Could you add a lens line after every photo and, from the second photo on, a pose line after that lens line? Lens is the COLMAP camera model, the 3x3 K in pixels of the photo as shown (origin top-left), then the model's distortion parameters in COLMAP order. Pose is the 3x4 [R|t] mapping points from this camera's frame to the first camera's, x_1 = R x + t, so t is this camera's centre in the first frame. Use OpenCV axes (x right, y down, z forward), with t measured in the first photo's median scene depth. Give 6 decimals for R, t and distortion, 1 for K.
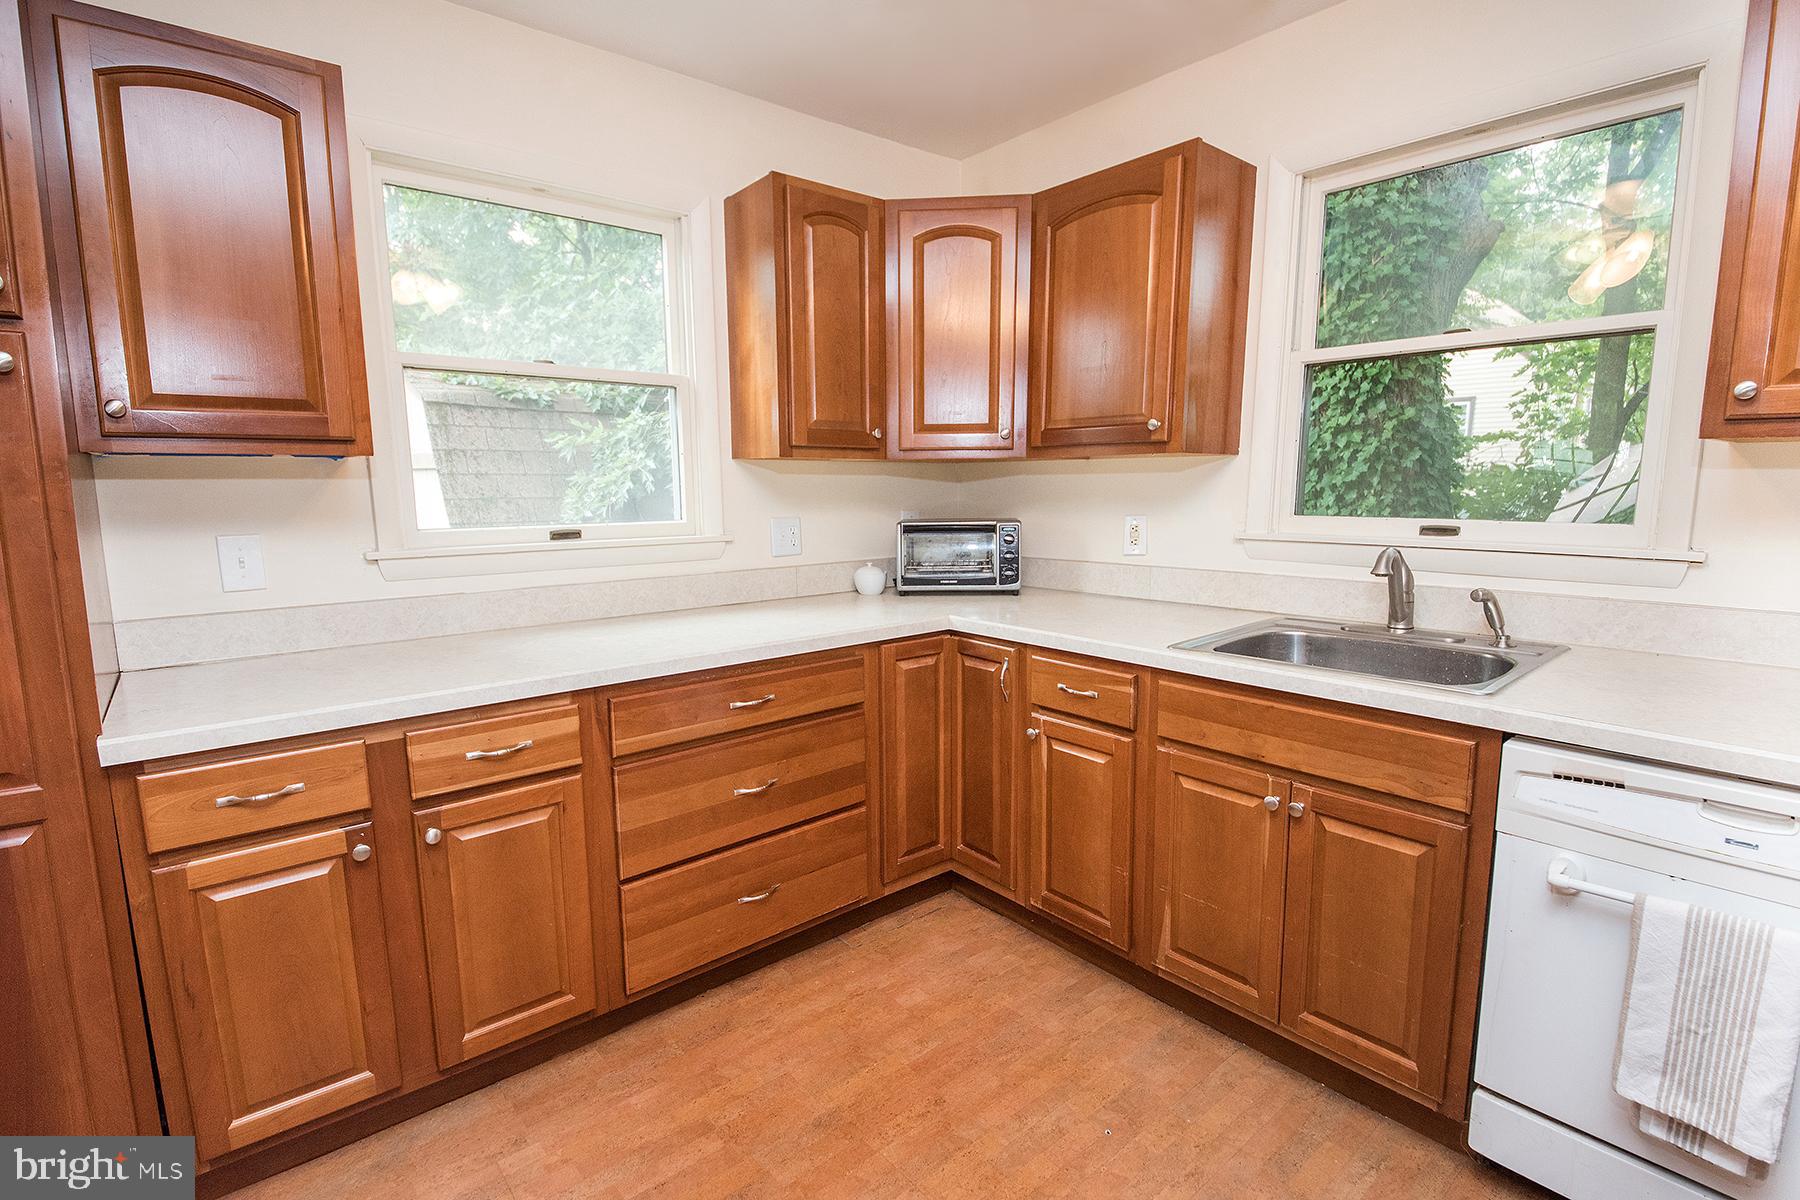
lens RADIAL K [[854.9, 0, 892.0], [0, 854.9, 609.0], [0, 0, 1]] dist [0.009634, -0.001179]
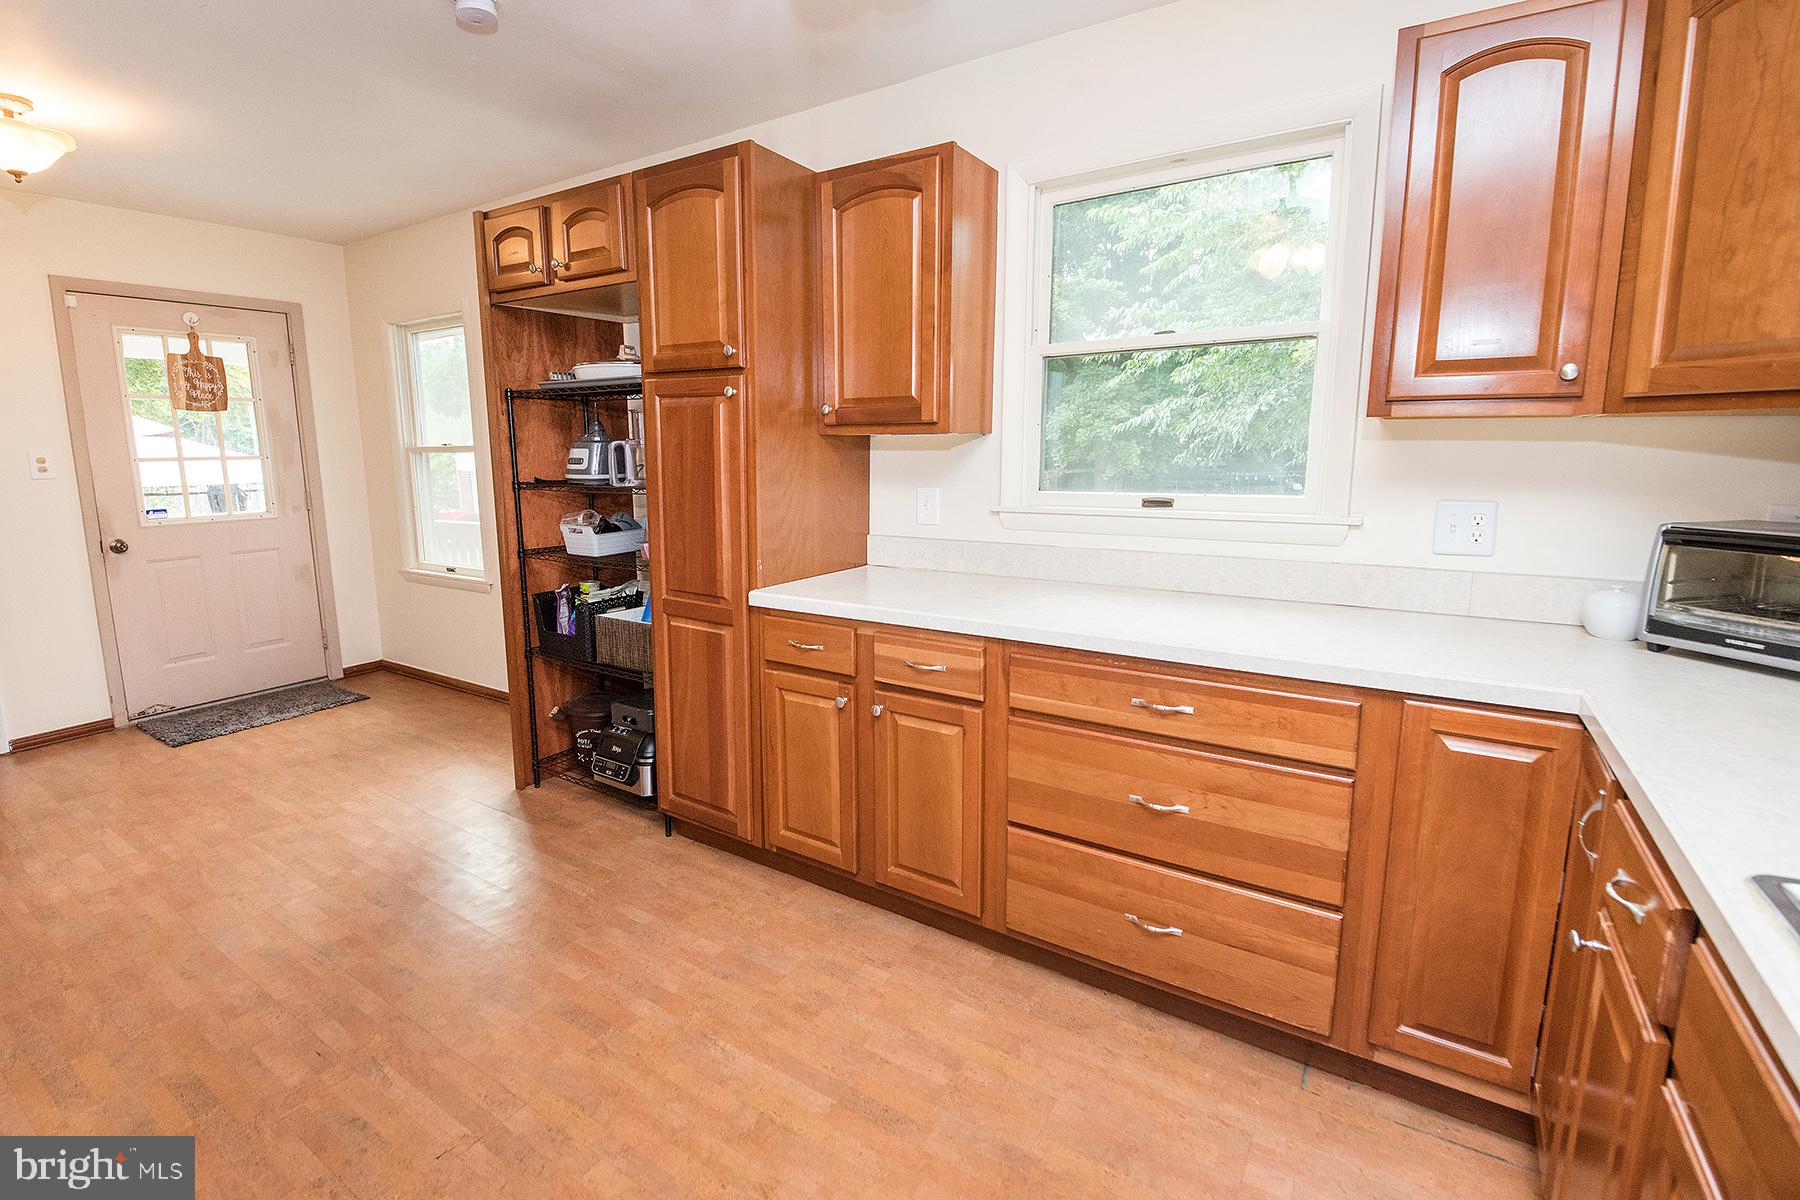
lens RADIAL K [[822.1, 0, 850.1], [0, 822.1, 571.9], [0, 0, 1]] dist [-0.001129, -0.000533]
pose [[0.267534, 0.146386, -0.952364, 0.583533], [-0.138821, 0.983936, 0.112242, -0.082676], [0.953496, 0.102180, 0.283558, 0.492547]]
